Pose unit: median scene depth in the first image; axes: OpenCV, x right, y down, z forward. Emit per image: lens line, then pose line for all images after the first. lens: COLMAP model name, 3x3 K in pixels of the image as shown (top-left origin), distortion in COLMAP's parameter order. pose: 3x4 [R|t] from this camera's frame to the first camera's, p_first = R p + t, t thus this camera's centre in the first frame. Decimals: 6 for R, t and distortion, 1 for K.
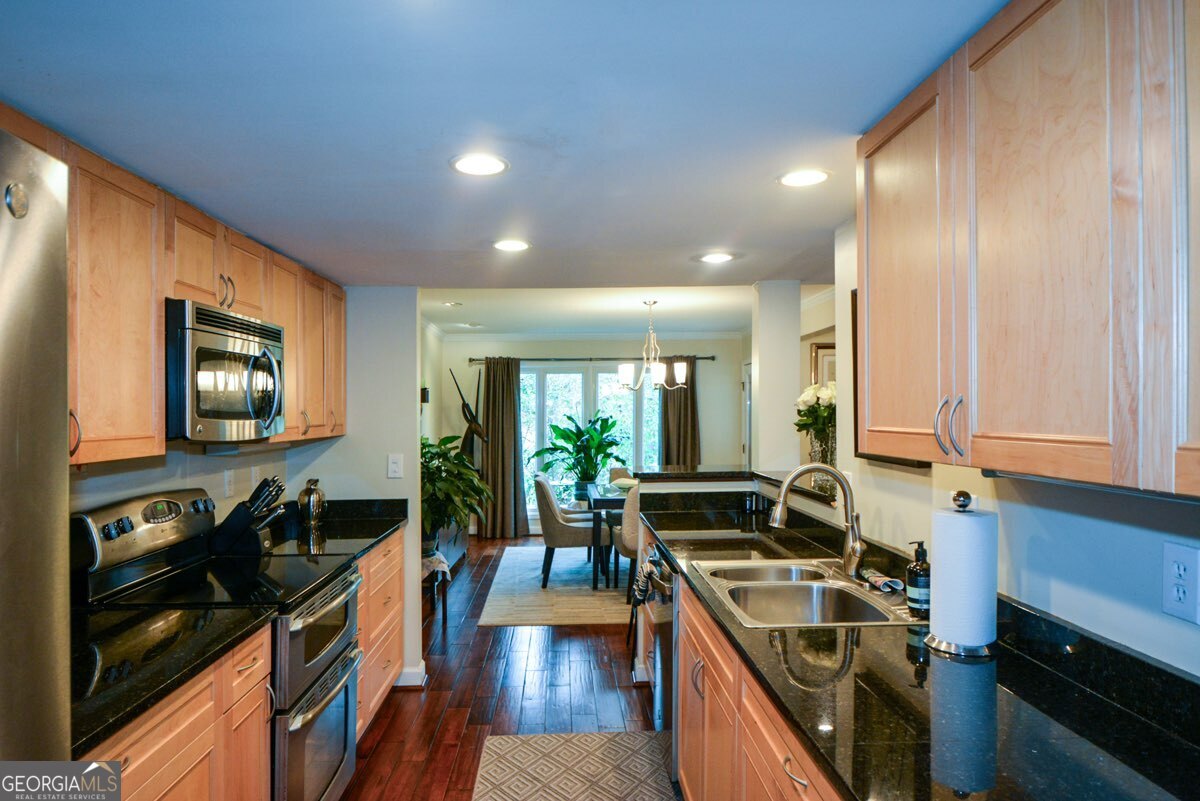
lens RADIAL K [[747.8, 0, 595.9], [0, 747.8, 405.1], [0, 0, 1]] dist [-0.004655, -0.000874]
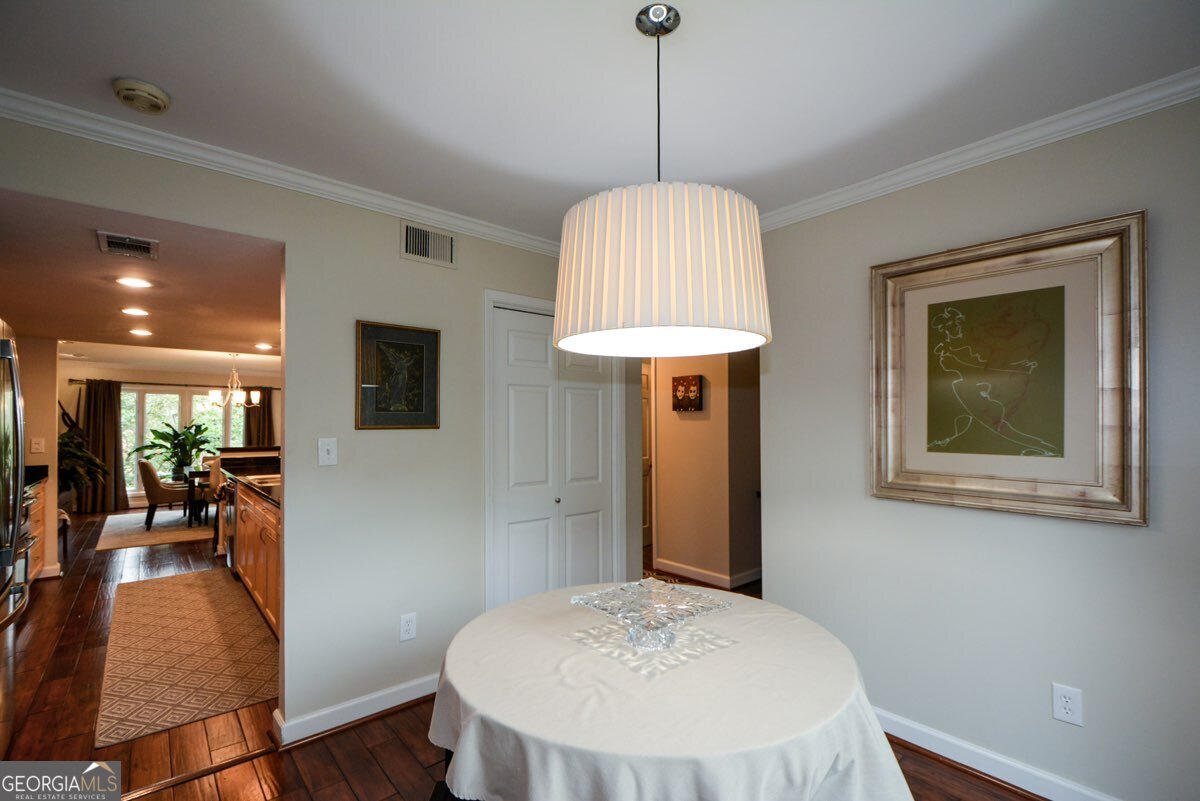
lens RADIAL K [[529.6, 0, 625.2], [0, 529.6, 428.5], [0, 0, 1]] dist [0.000508, -0.004796]
pose [[0.771132, 0.007436, 0.636632, -0.003224], [-0.010683, 0.999942, 0.001261, 0.014602], [-0.636586, -0.007774, 0.771167, -0.383273]]
